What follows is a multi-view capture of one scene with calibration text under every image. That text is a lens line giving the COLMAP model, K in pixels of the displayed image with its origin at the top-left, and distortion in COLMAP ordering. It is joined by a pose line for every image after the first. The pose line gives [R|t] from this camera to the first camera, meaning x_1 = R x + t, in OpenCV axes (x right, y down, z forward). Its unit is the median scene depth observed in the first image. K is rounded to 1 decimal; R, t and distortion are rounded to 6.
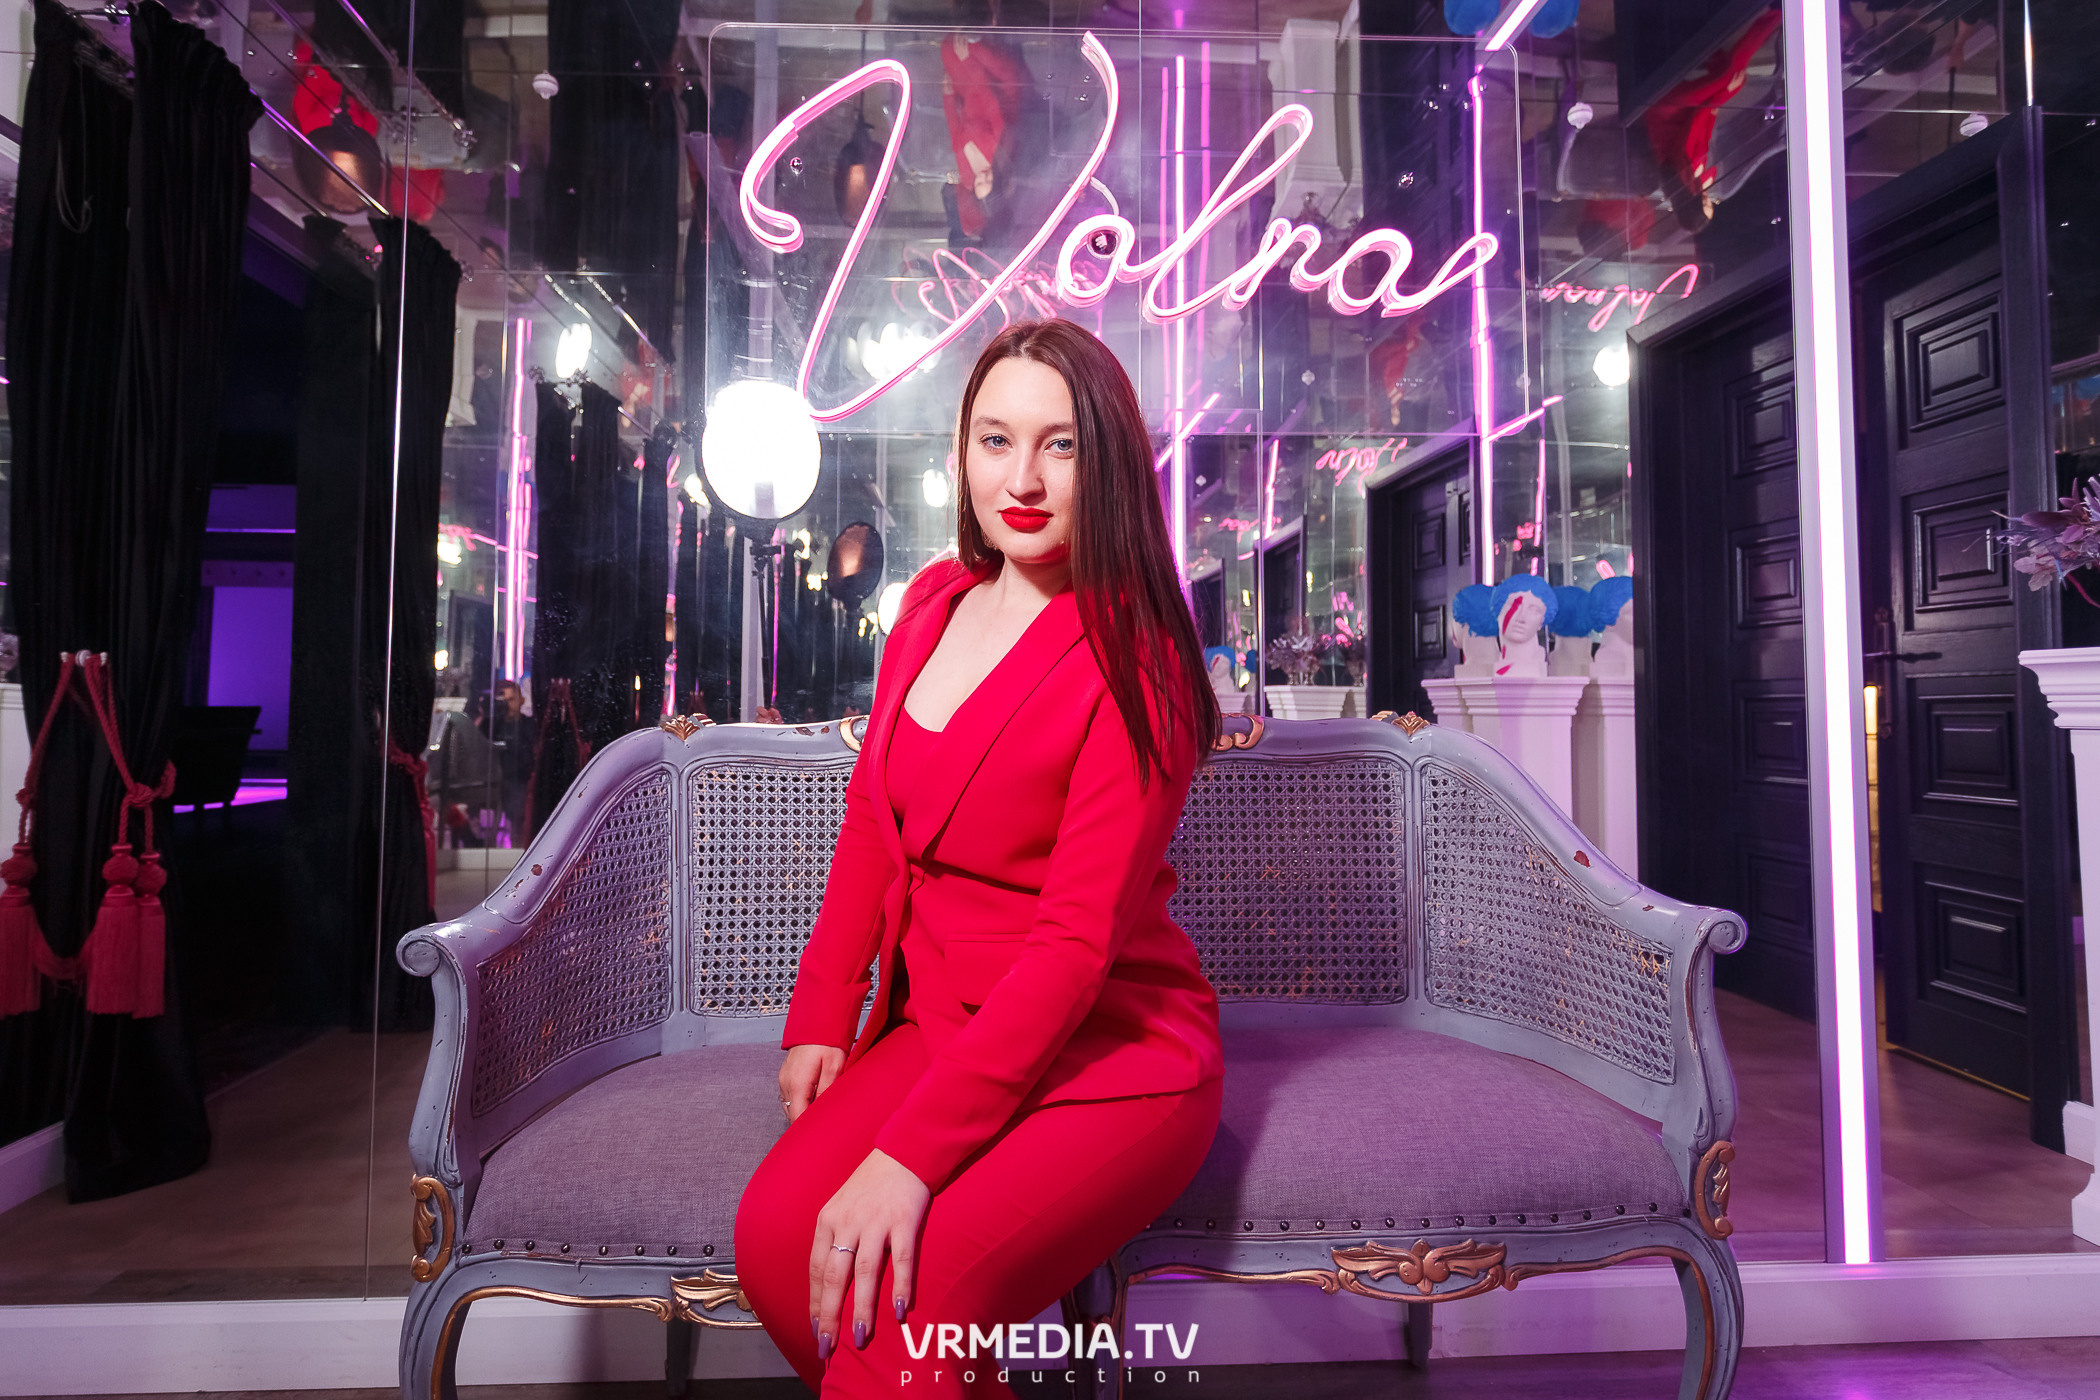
lens RADIAL K [[1096.3, 0, 1027.8], [0, 1096.3, 663.3], [0, 0, 1]] dist [-0.011929, 0.000015]
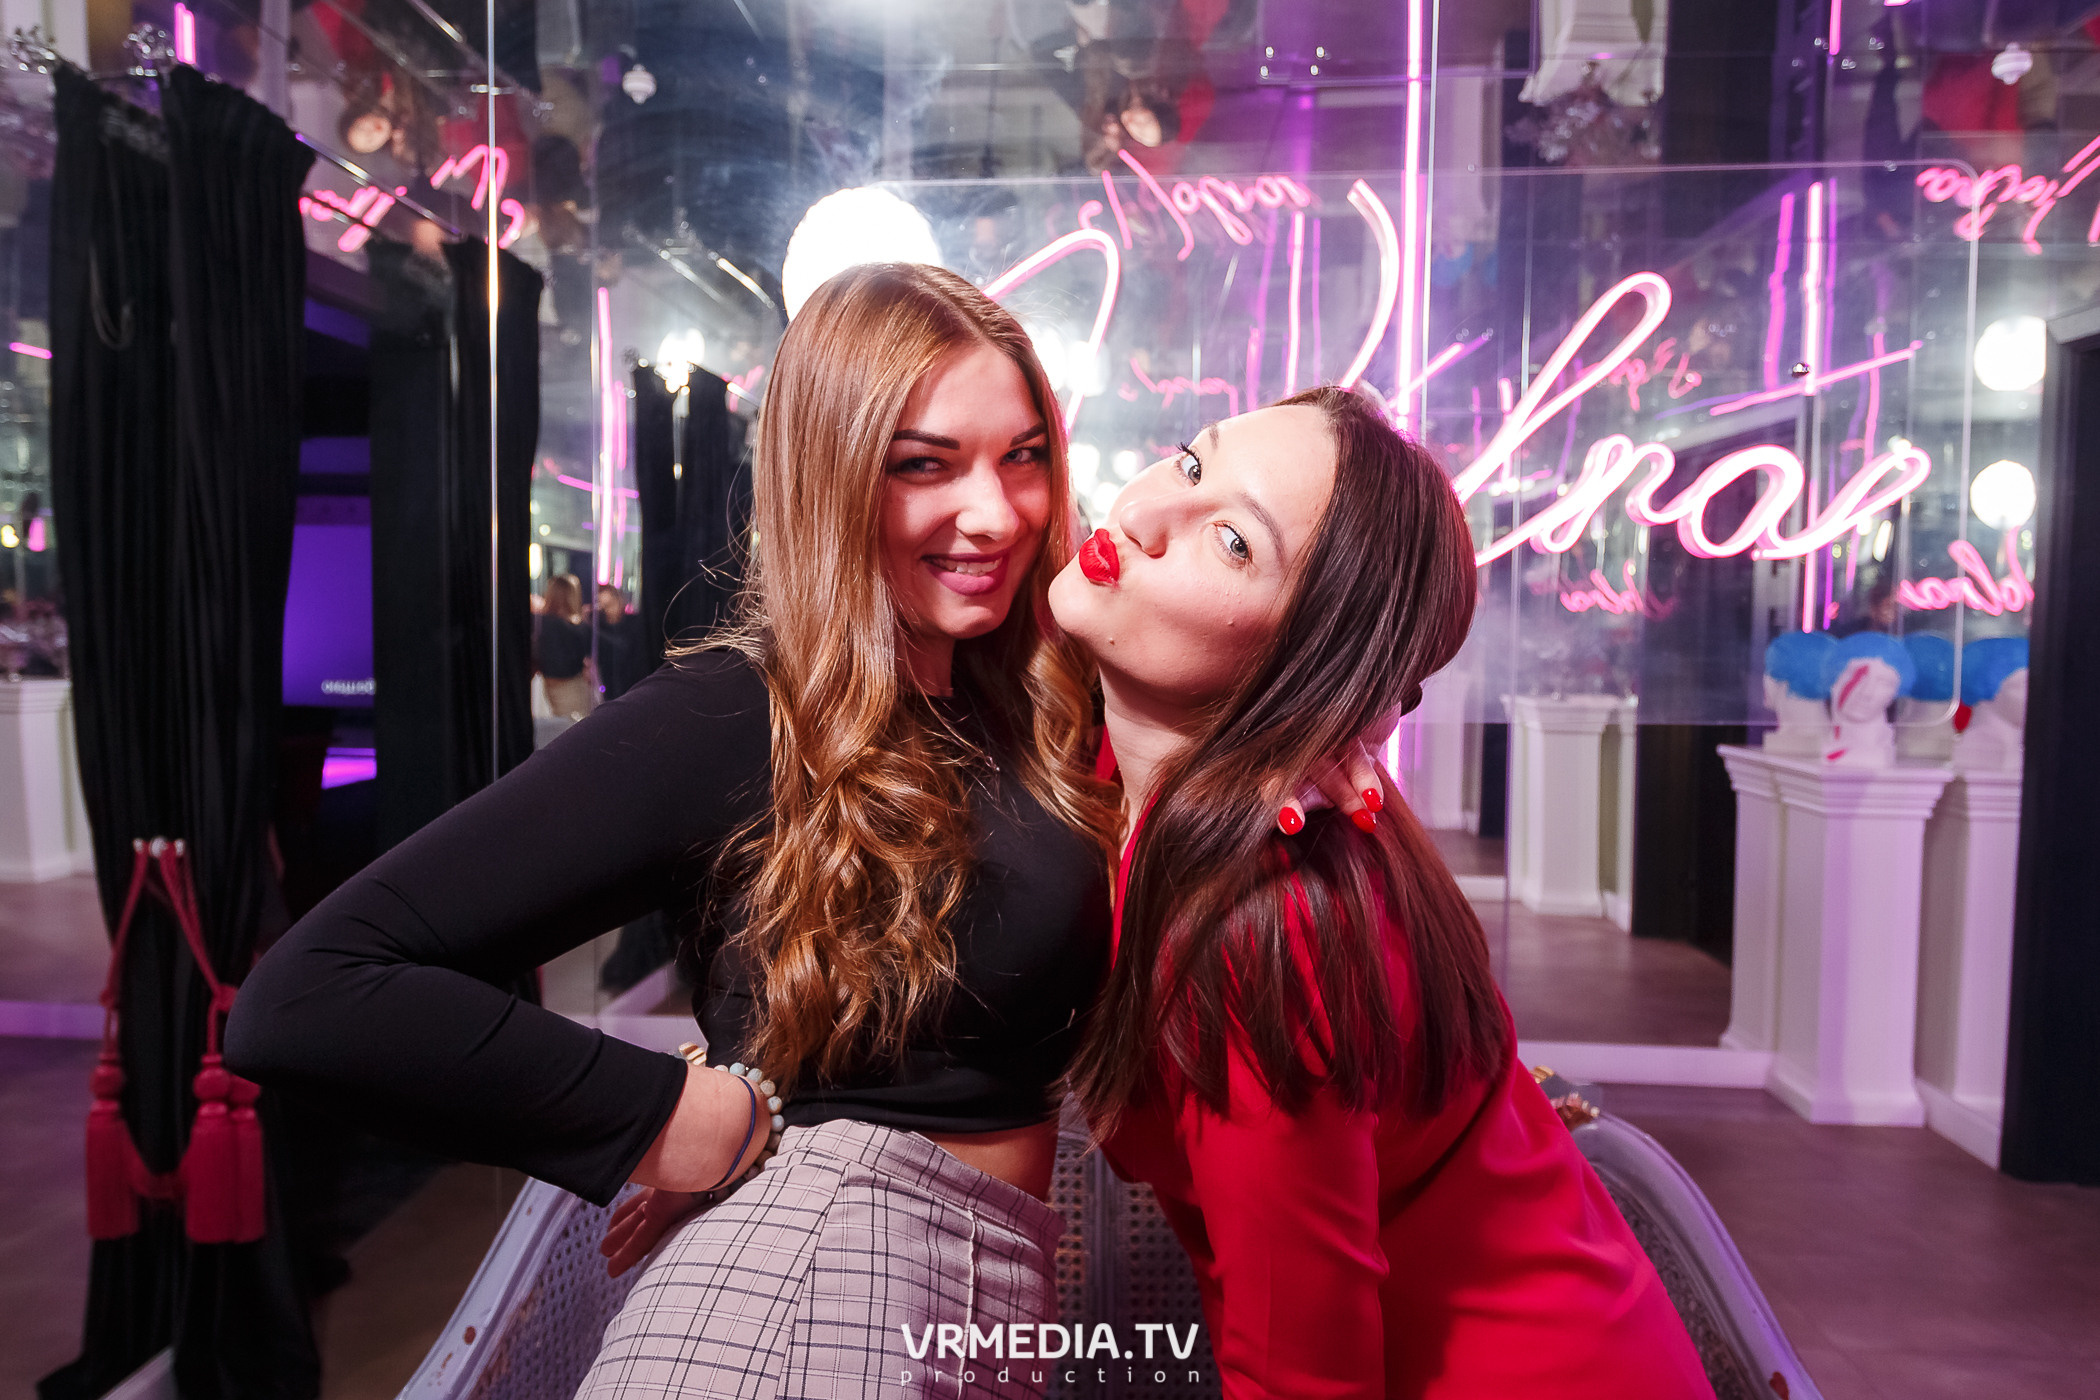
lens RADIAL K [[1294.0, 0, 1047.6], [0, 1294.0, 728.8], [0, 0, 1]] dist [0.001477, -0.008689]
pose [[0.993379, 0.016280, -0.113721, -0.035226], [-0.004611, 0.994761, 0.102124, -0.210248], [0.114787, -0.100924, 0.988250, 0.056216]]
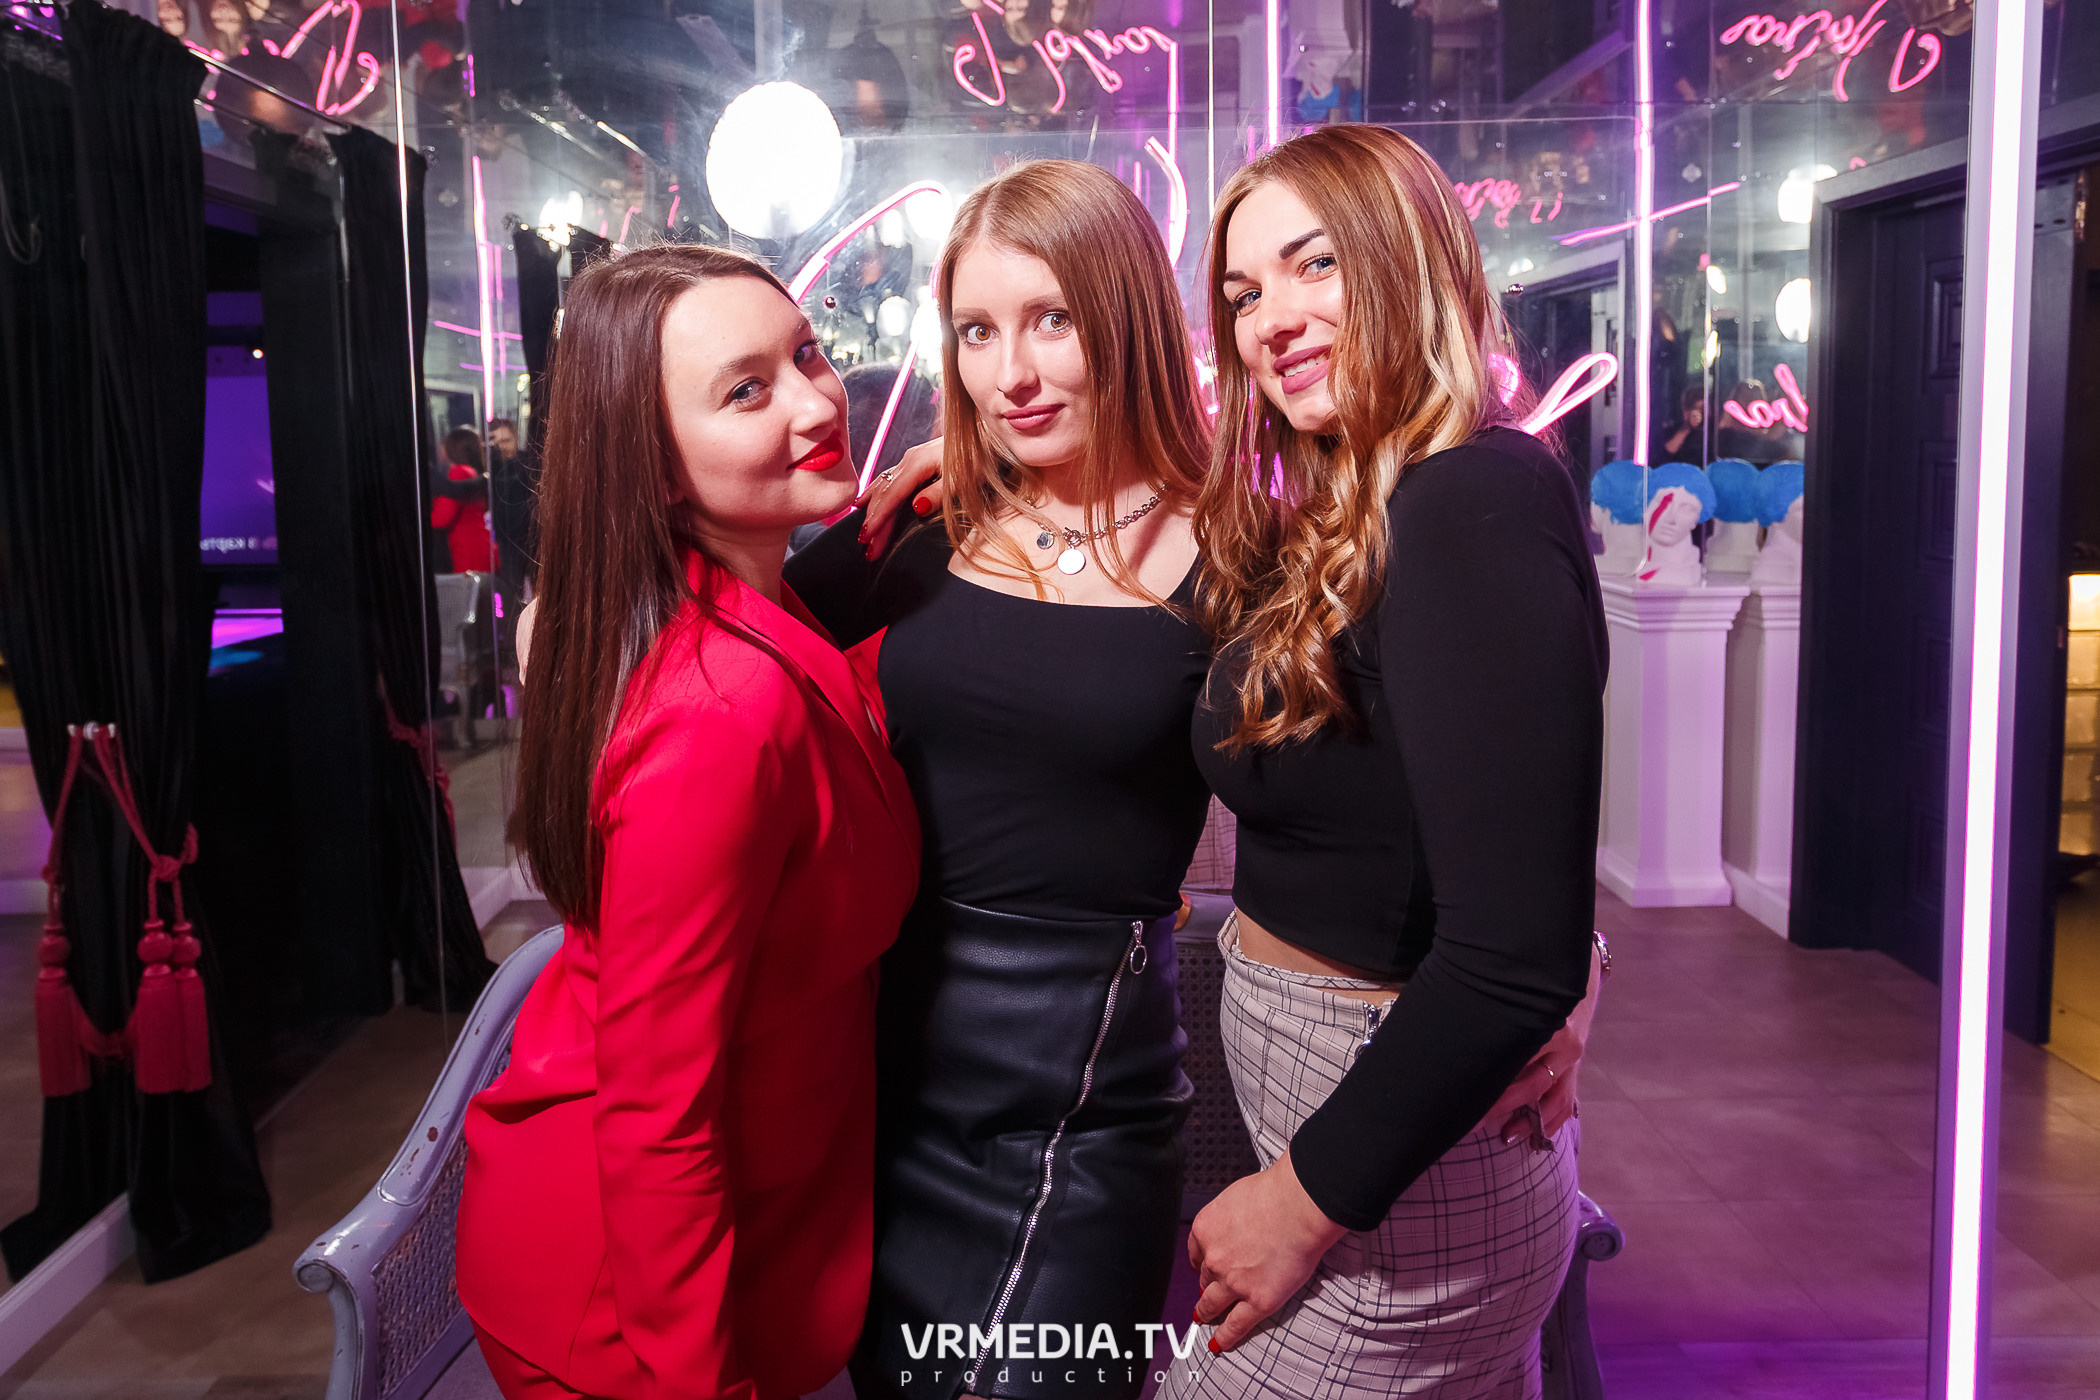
lens RADIAL K [[1294.0, 0, 1037.9], [0, 1294.0, 587.9], [0, 0, 1]] dist [0.001477, -0.008689]
pose [[0.998799, -0.017559, -0.045737, 0.004335], [0.023194, 0.991792, 0.125742, -0.248799], [0.043153, -0.126652, 0.991008, -0.059716]]
